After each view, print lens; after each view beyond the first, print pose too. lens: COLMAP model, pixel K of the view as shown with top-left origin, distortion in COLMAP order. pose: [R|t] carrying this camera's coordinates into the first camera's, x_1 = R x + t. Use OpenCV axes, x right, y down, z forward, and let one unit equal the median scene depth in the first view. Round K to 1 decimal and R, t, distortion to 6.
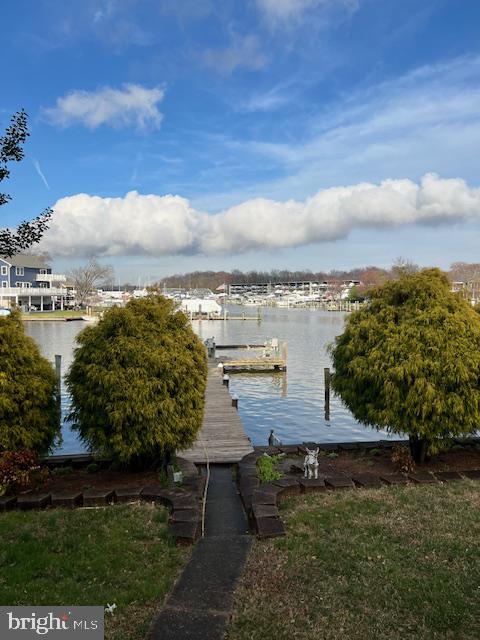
lens RADIAL K [[483.4, 0, 233.5], [0, 483.4, 311.3], [0, 0, 1]] dist [0.055584, -0.057268]
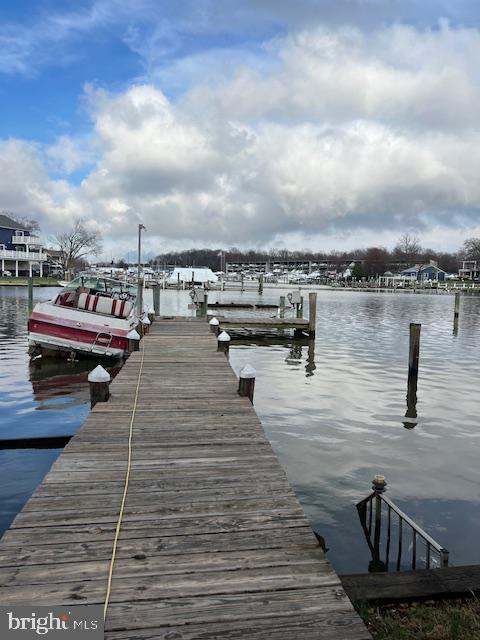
lens RADIAL K [[483.2, 0, 240.0], [0, 483.2, 320.0], [0, 0, 1]] dist [0.074439, -0.080311]
pose [[0.999378, 0.026598, 0.023144, -0.021833], [-0.027878, 0.997993, 0.056849, 0.187918], [-0.021585, -0.057459, 0.998114, 1.021562]]
